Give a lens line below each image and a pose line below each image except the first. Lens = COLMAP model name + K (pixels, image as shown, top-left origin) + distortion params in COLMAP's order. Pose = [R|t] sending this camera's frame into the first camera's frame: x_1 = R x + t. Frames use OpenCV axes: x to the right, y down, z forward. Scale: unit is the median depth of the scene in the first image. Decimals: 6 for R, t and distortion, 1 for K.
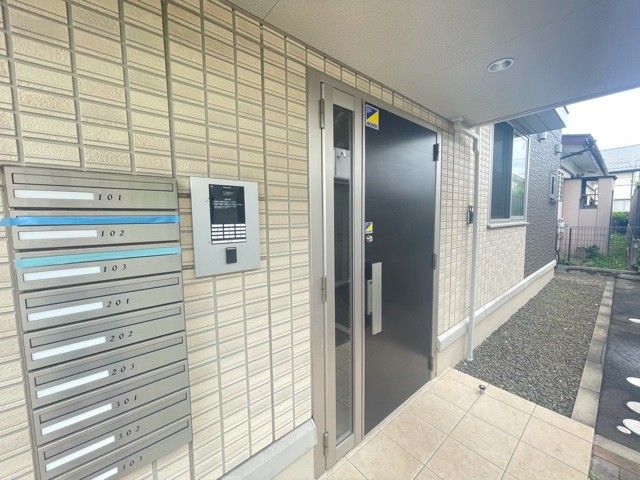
lens RADIAL K [[258.0, 0, 320.6], [0, 258.0, 240.2], [0, 0, 1]] dist [0.004331, -0.001175]
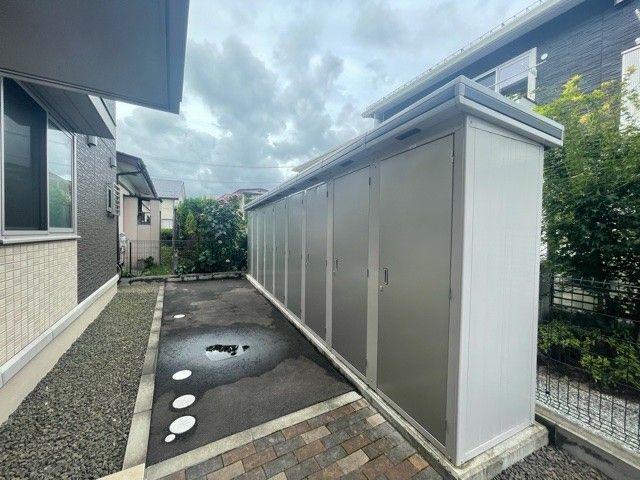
lens RADIAL K [[258.0, 0, 319.5], [0, 258.0, 239.4], [0, 0, 1]] dist [0.004331, -0.001175]
pose [[0.186502, -0.007109, 0.982429, 0.096831], [0.064767, 0.997888, -0.005075, -0.002323], [-0.980317, 0.064575, 0.186568, 0.061421]]
